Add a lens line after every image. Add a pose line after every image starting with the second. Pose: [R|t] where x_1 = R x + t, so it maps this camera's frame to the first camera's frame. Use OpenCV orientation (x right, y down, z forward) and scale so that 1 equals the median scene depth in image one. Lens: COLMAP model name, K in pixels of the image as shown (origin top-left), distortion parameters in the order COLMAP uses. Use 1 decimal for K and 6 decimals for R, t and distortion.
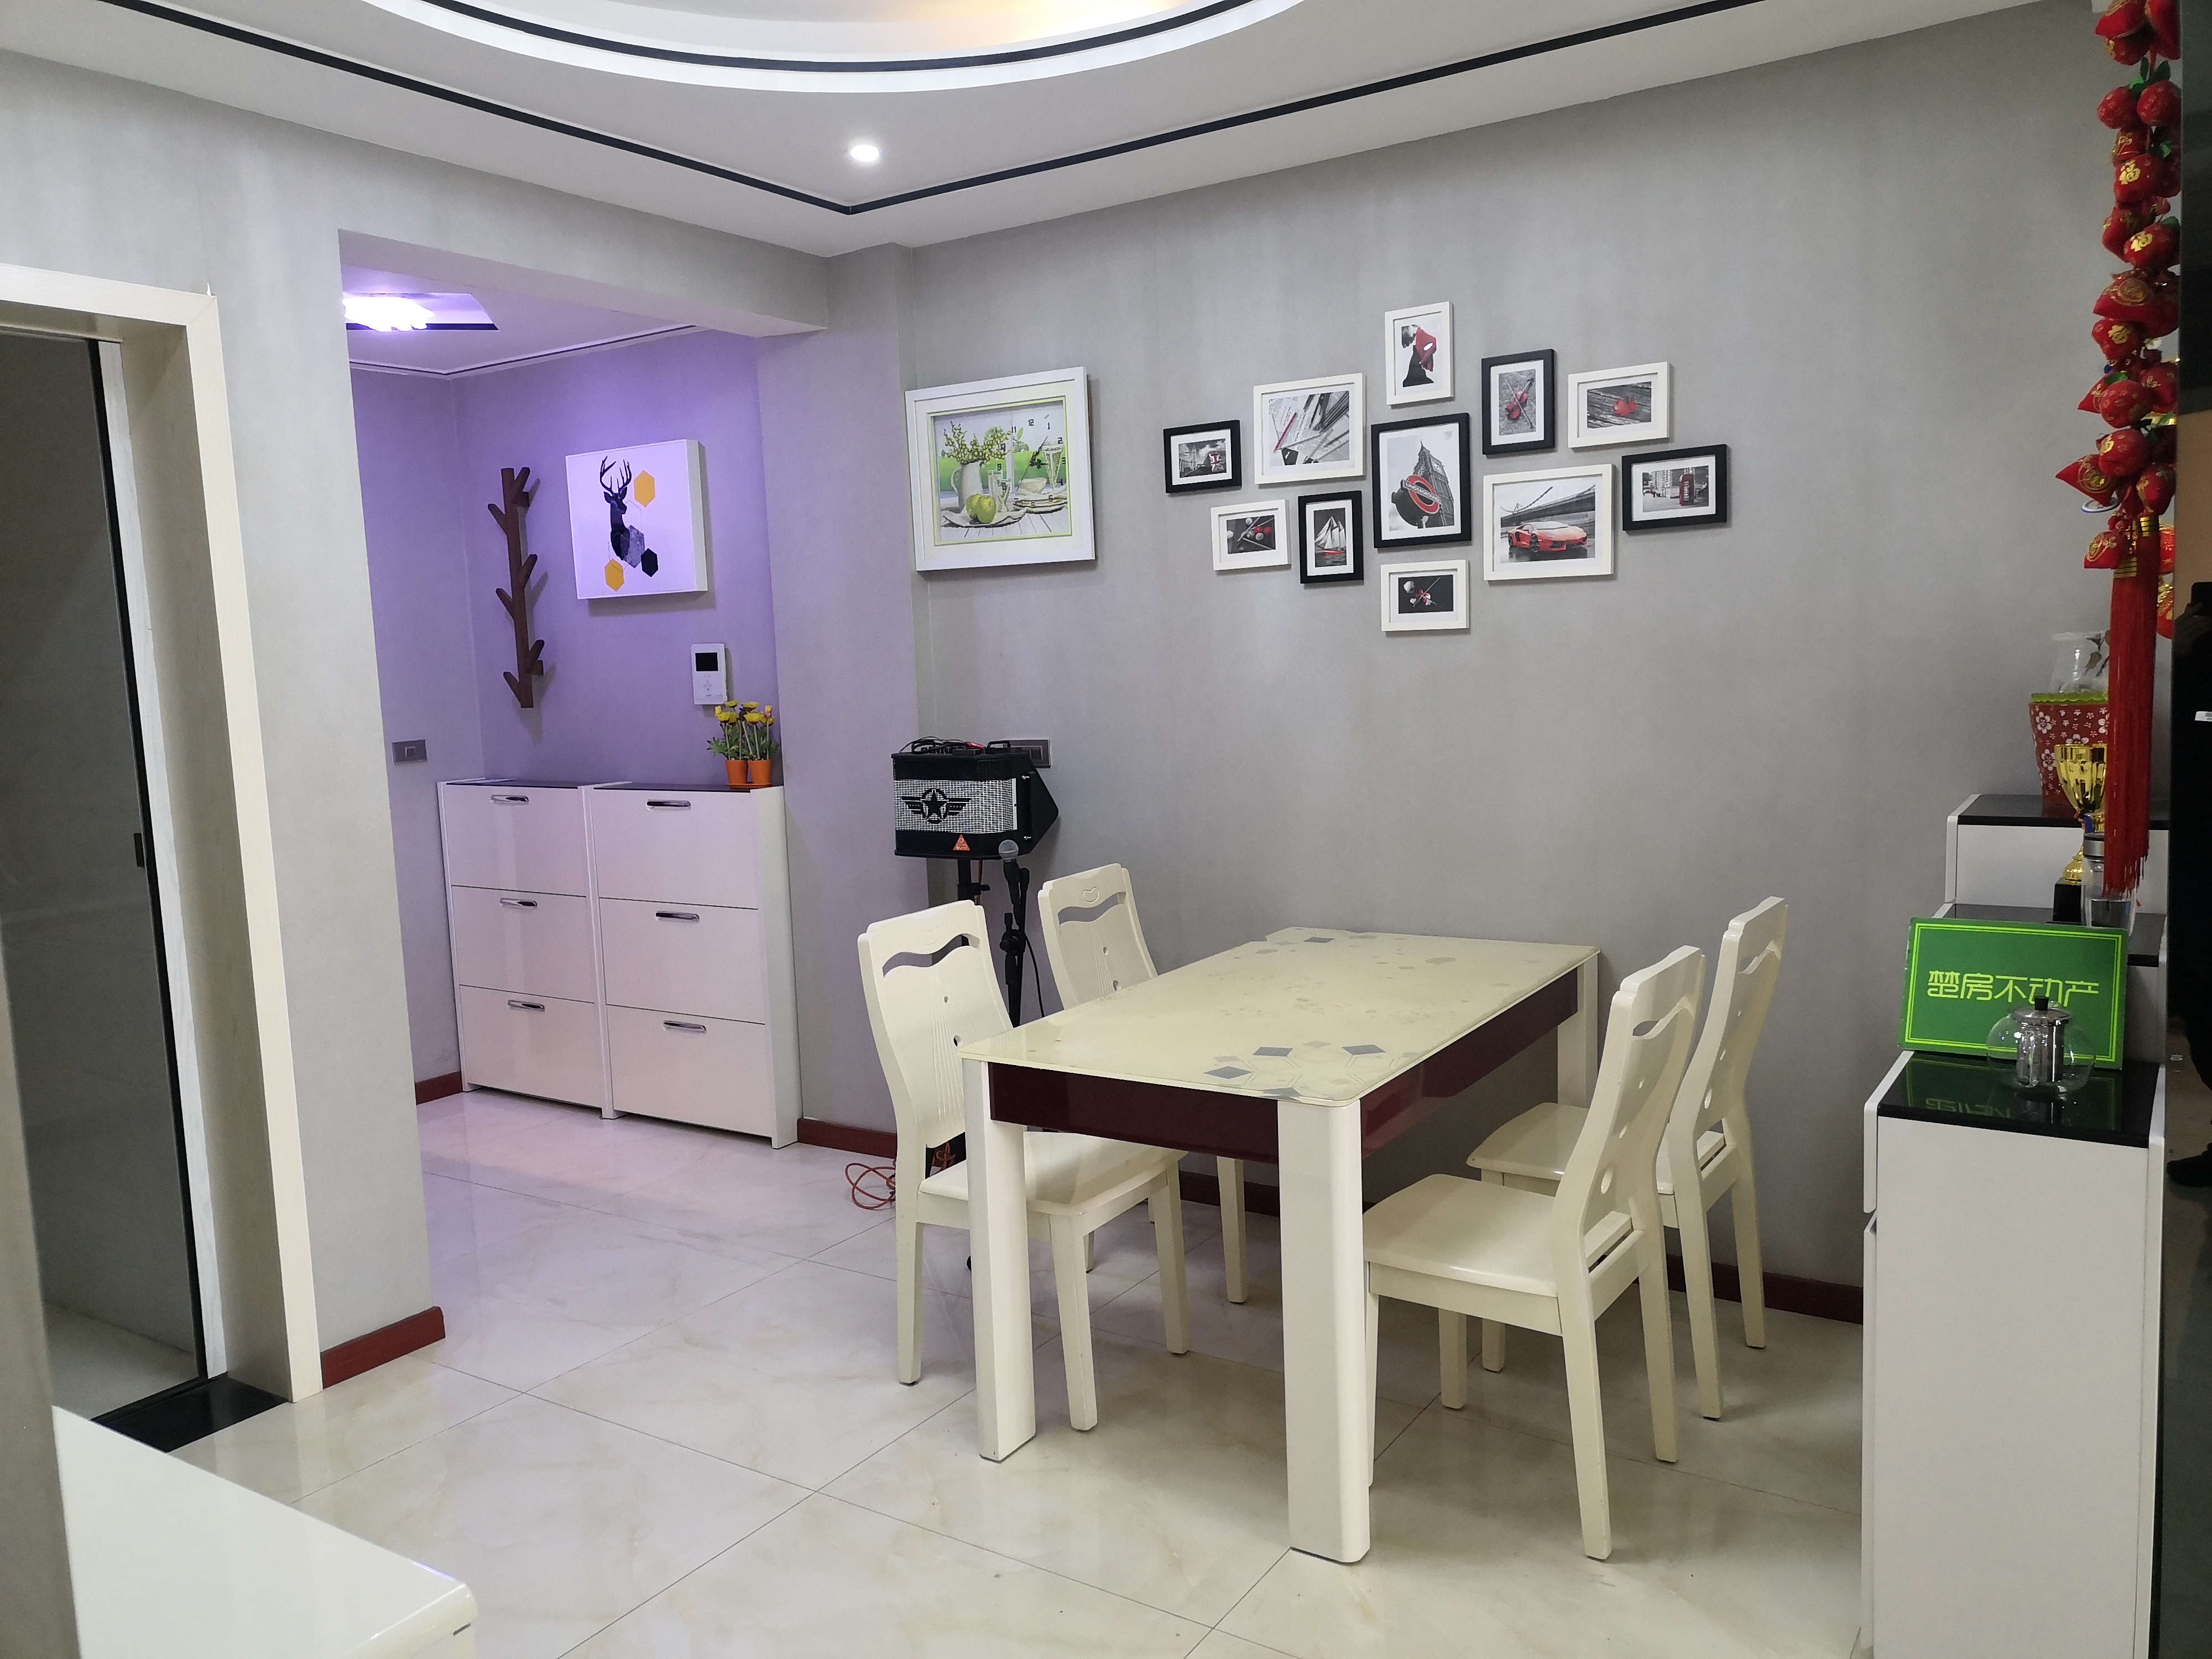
lens RADIAL K [[1647.9, 0, 1110.0], [0, 1647.9, 830.9], [0, 0, 1]] dist [0.021412, -0.015942]
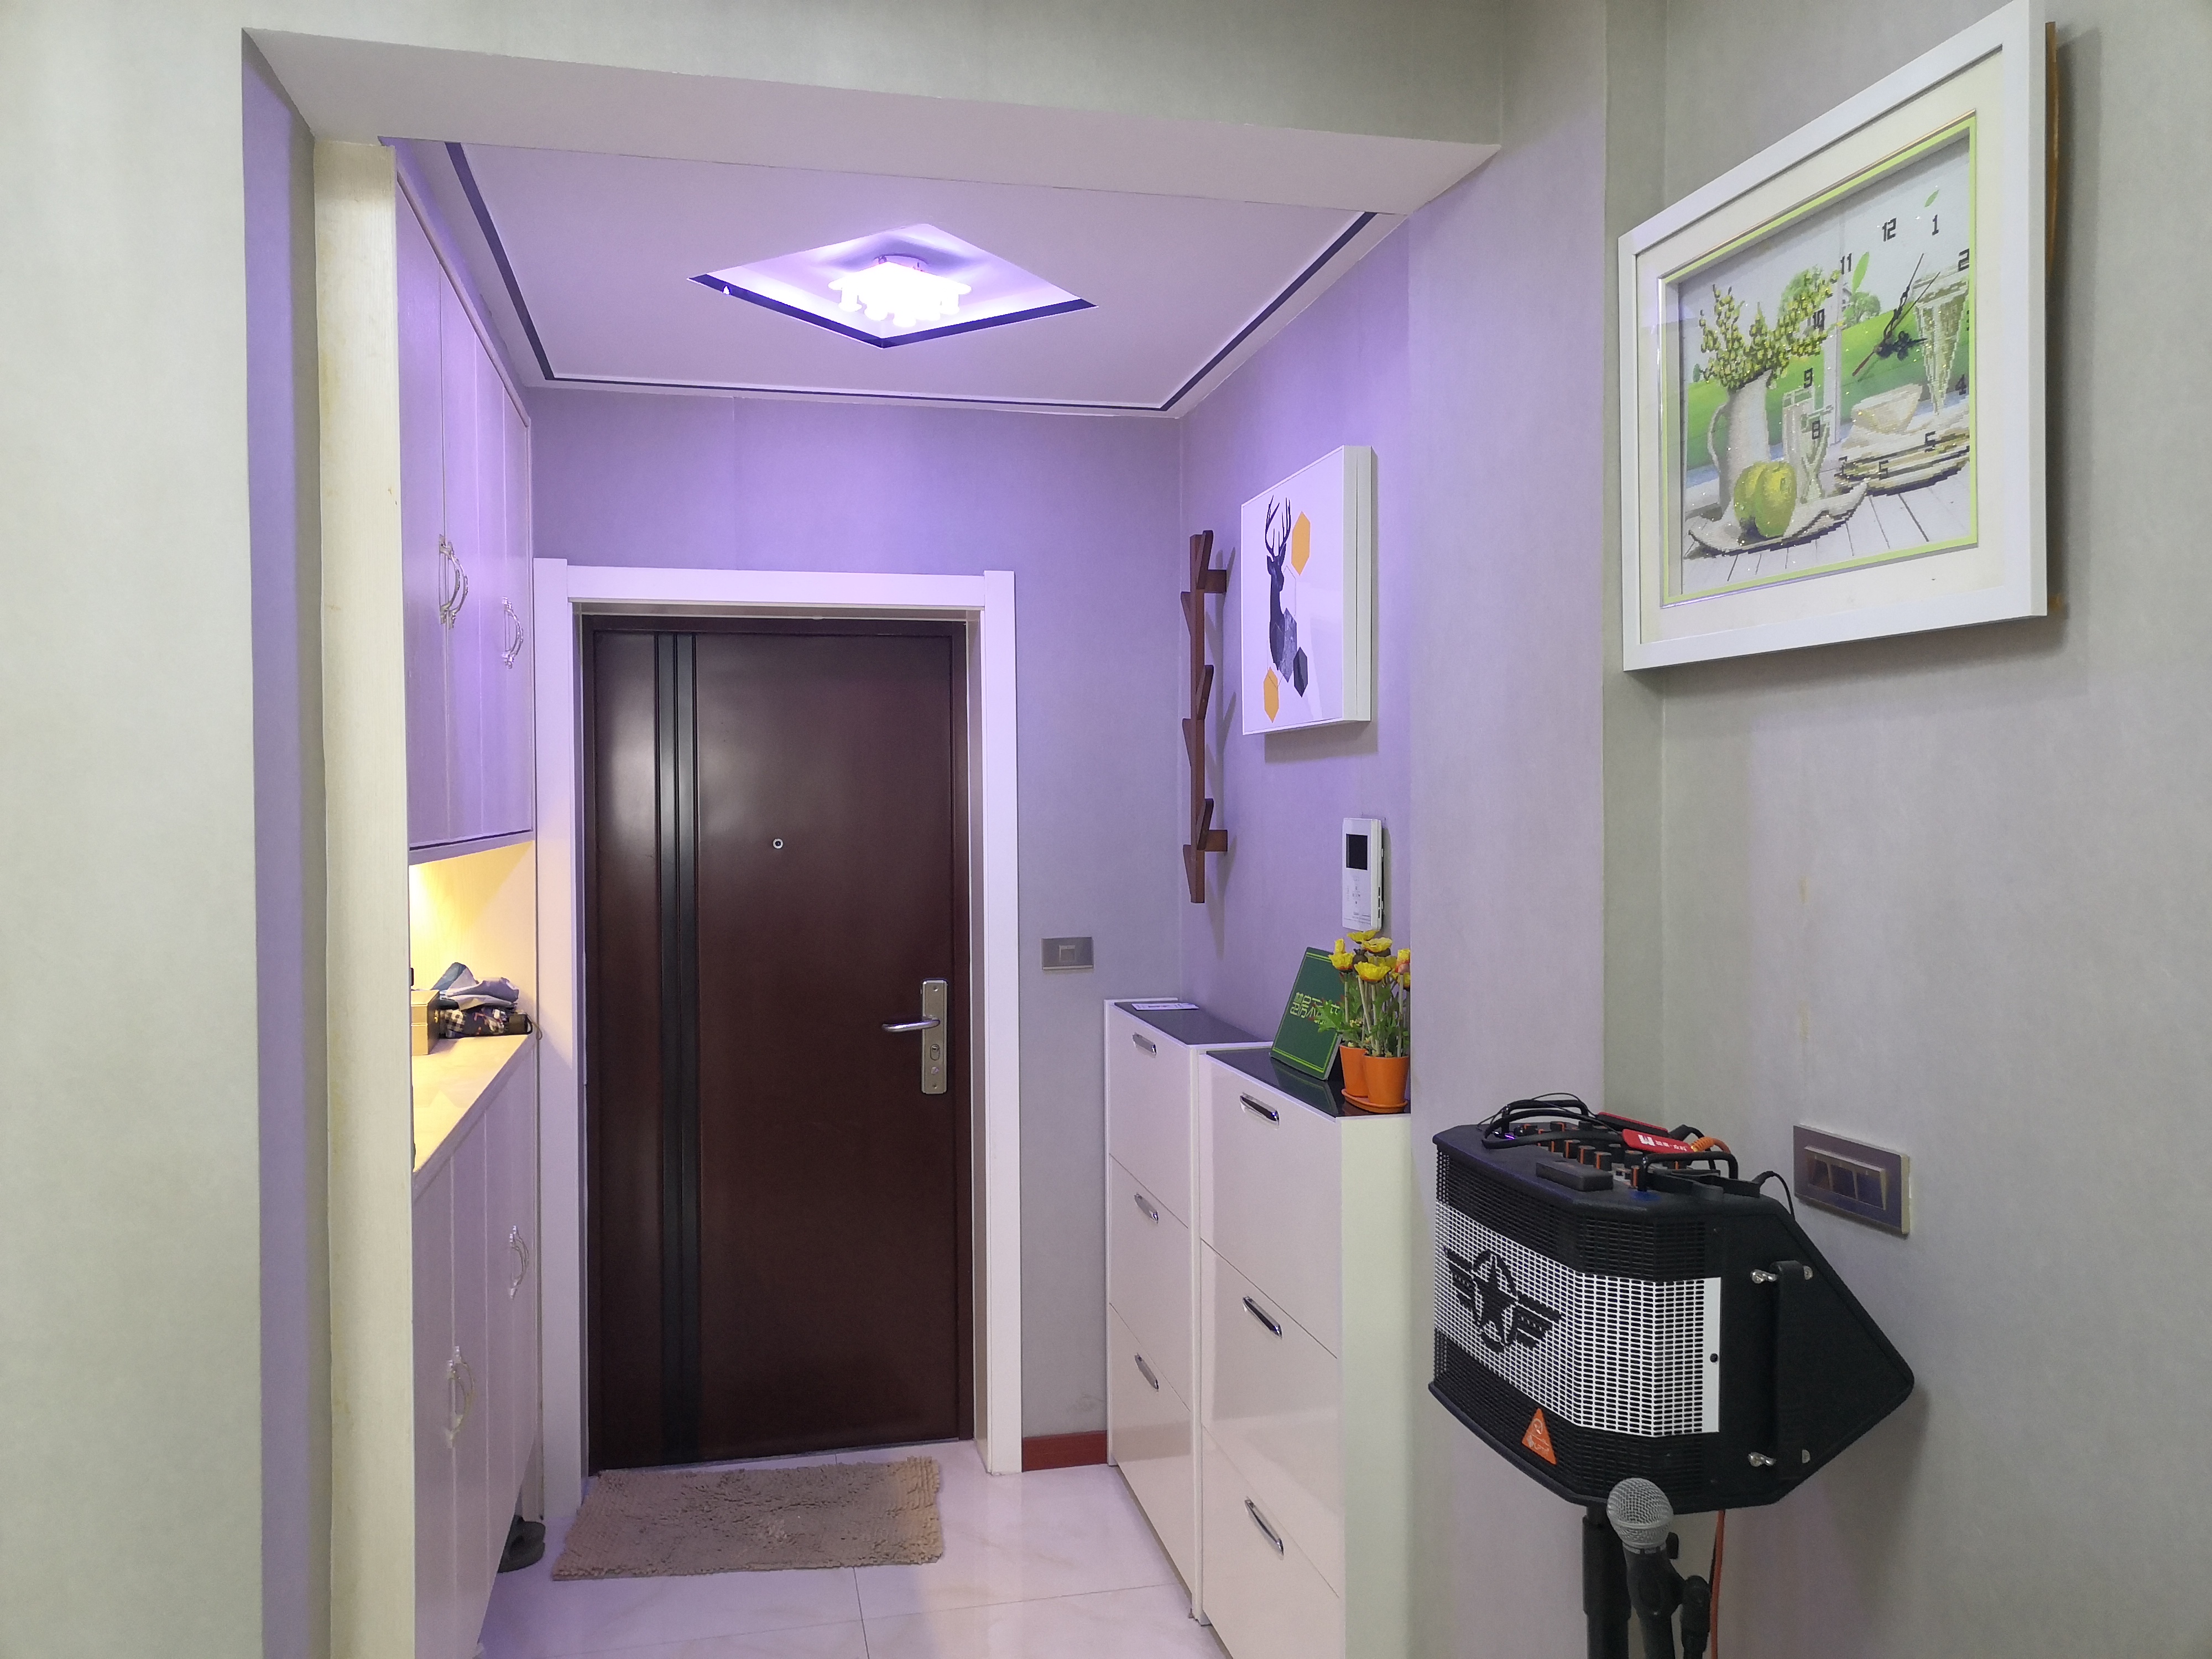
lens RADIAL K [[1647.9, 0, 1100.3], [0, 1647.9, 838.2], [0, 0, 1]] dist [0.021412, -0.015942]
pose [[0.723098, 0.047531, -0.689108, 0.074452], [-0.097582, 0.994654, -0.033789, -0.091956], [0.683818, 0.091677, 0.723870, 0.633067]]
